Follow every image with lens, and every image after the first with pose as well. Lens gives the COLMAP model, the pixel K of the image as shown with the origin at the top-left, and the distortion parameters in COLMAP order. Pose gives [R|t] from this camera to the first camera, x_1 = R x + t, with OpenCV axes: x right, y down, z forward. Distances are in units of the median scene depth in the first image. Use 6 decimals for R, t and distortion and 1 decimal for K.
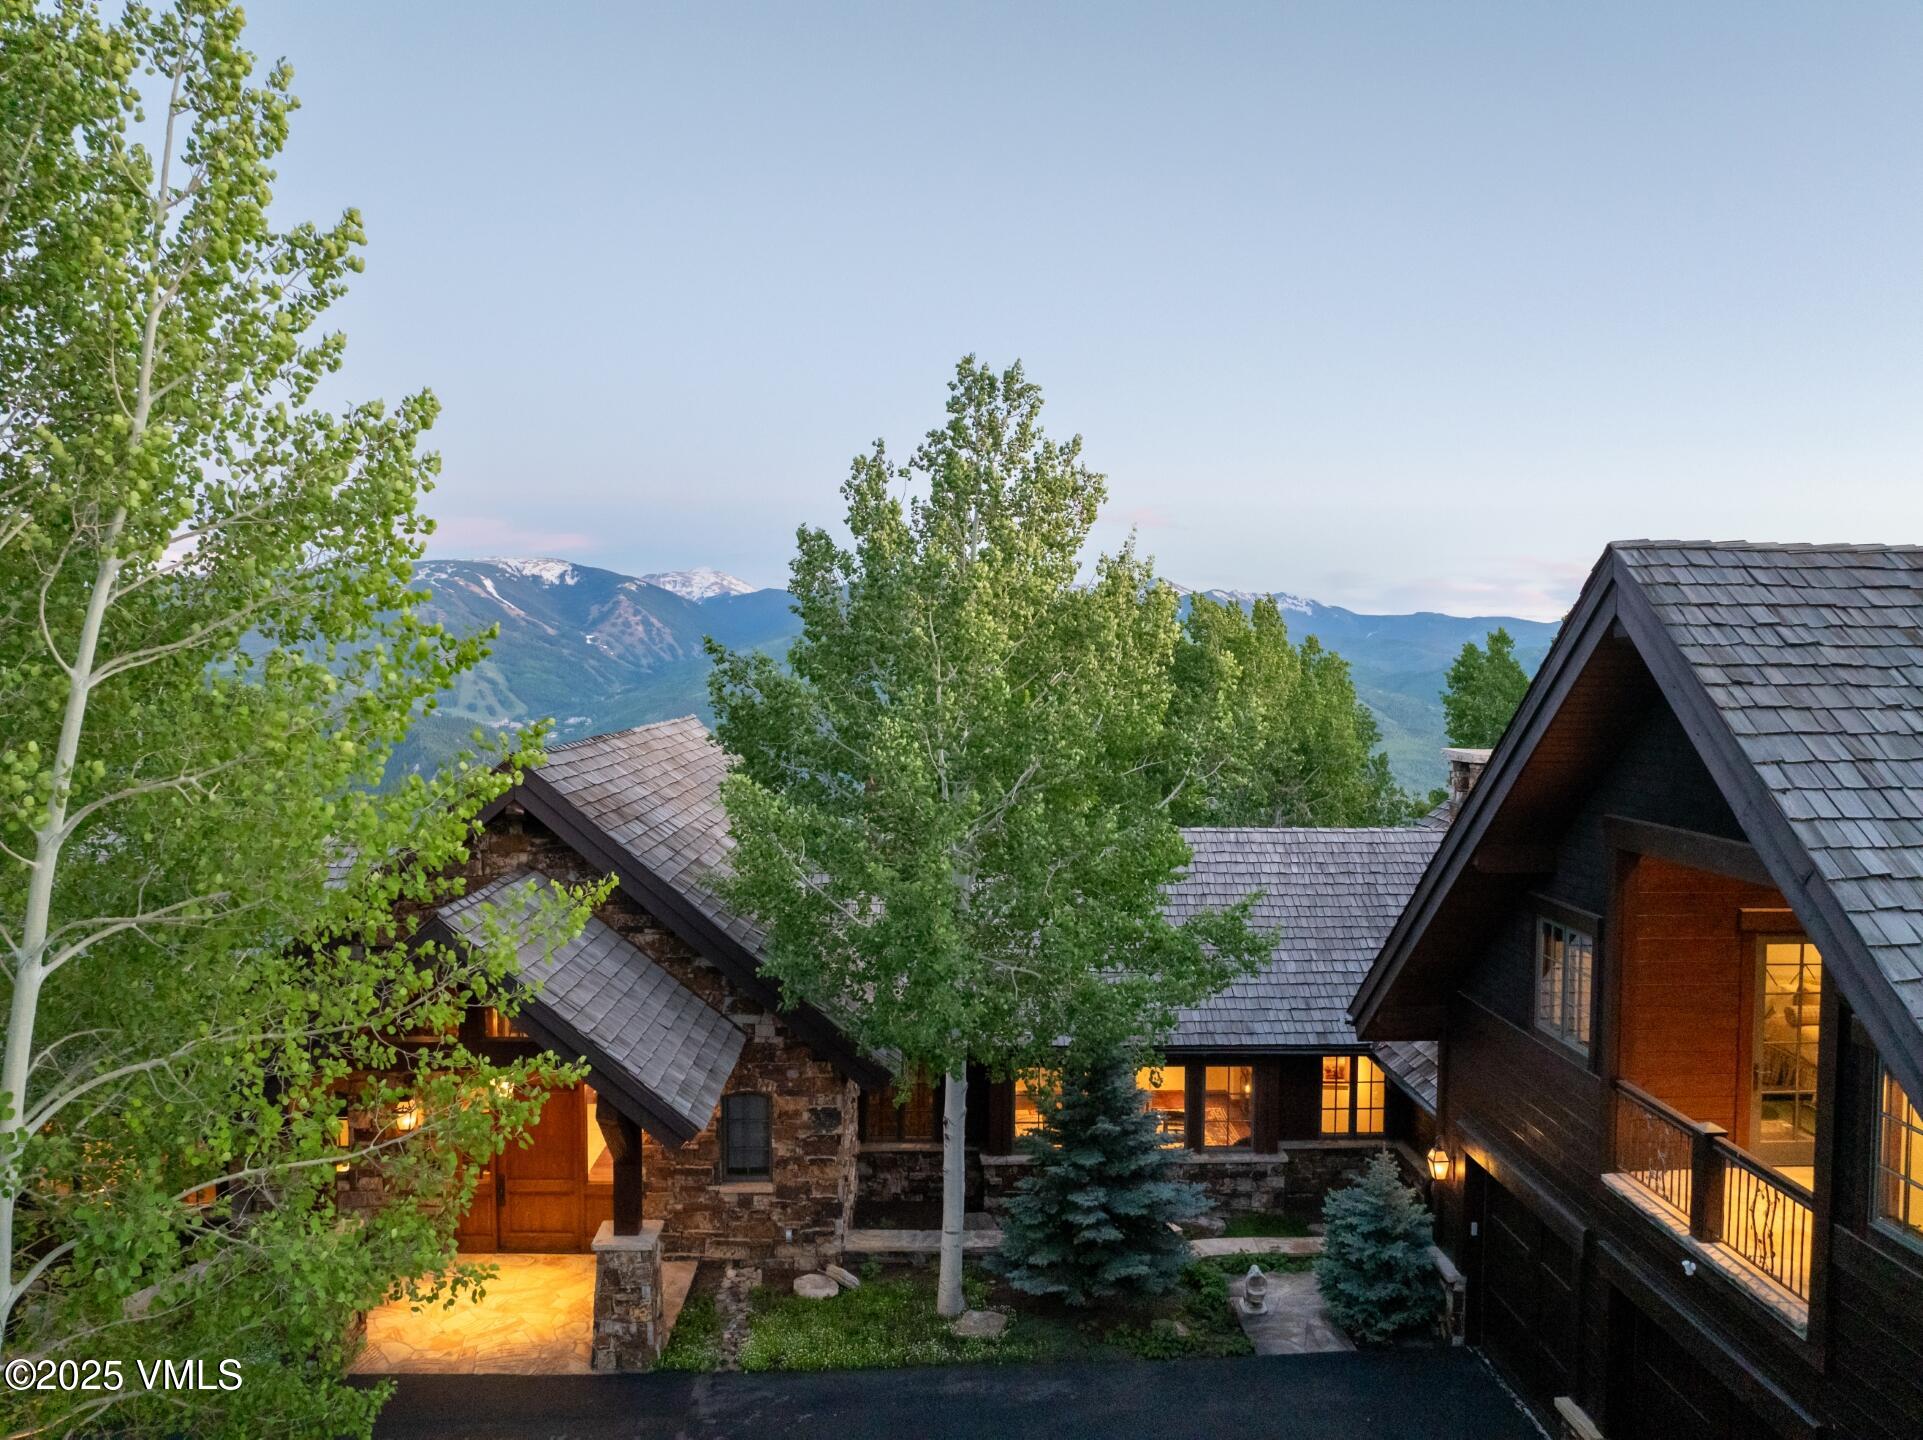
lens RADIAL K [[1351.9, 0, 960.4], [0, 1351.9, 721.1], [0, 0, 1]] dist [-0.045133, -0.000953]
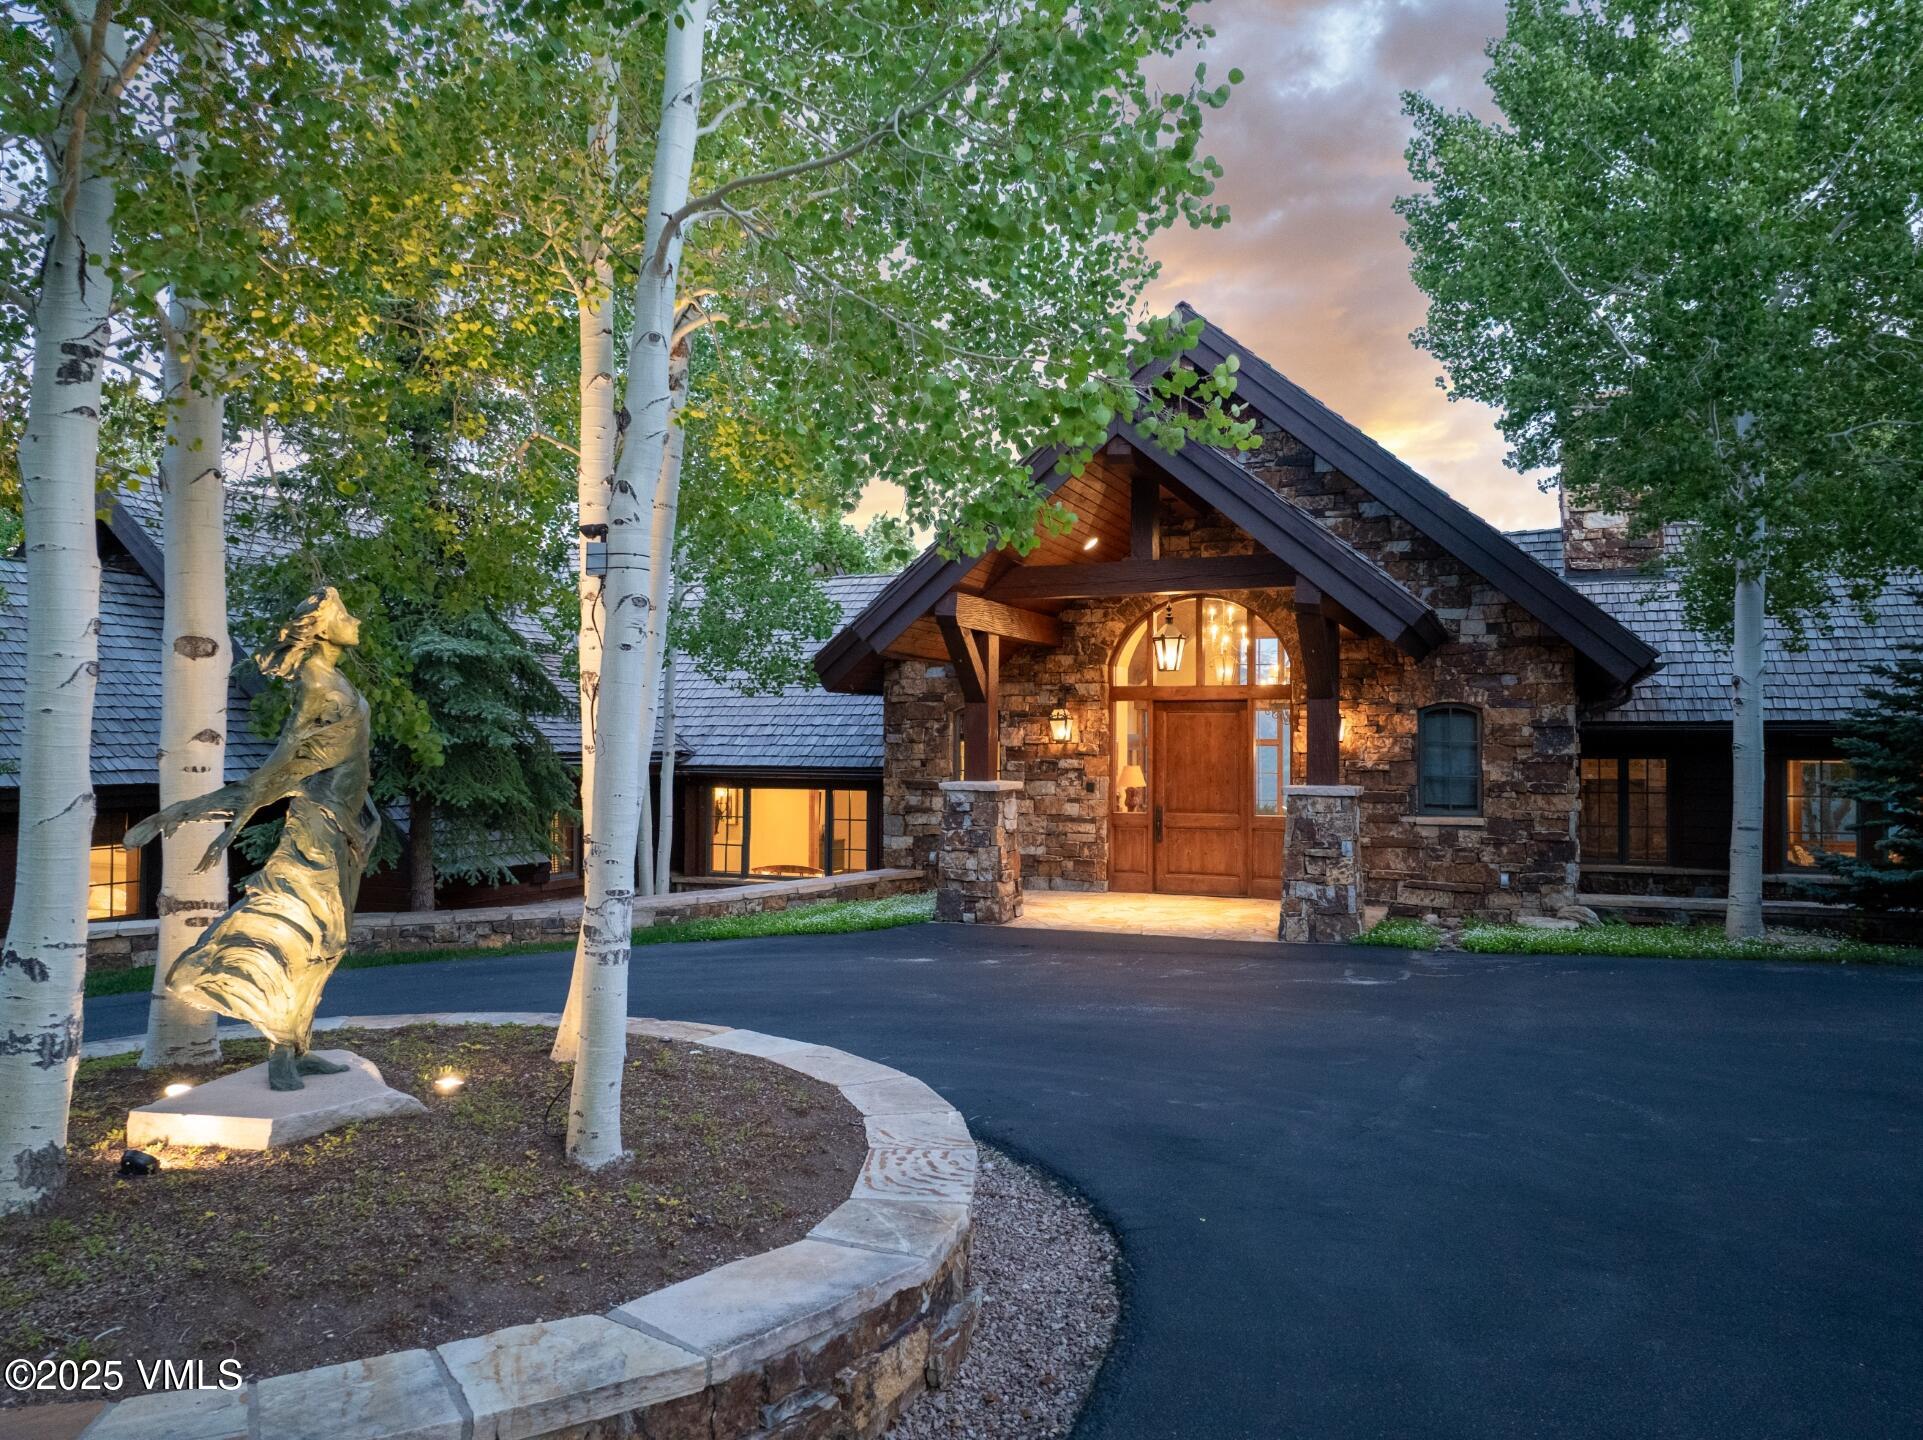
lens RADIAL K [[1351.9, 0, 962.8], [0, 1351.9, 721.4], [0, 0, 1]] dist [-0.045133, -0.000953]
pose [[0.911845, -0.009105, -0.410434, -0.092807], [-0.011439, 0.998802, -0.047570, 0.330086], [0.410376, 0.048072, 0.910649, 0.123178]]
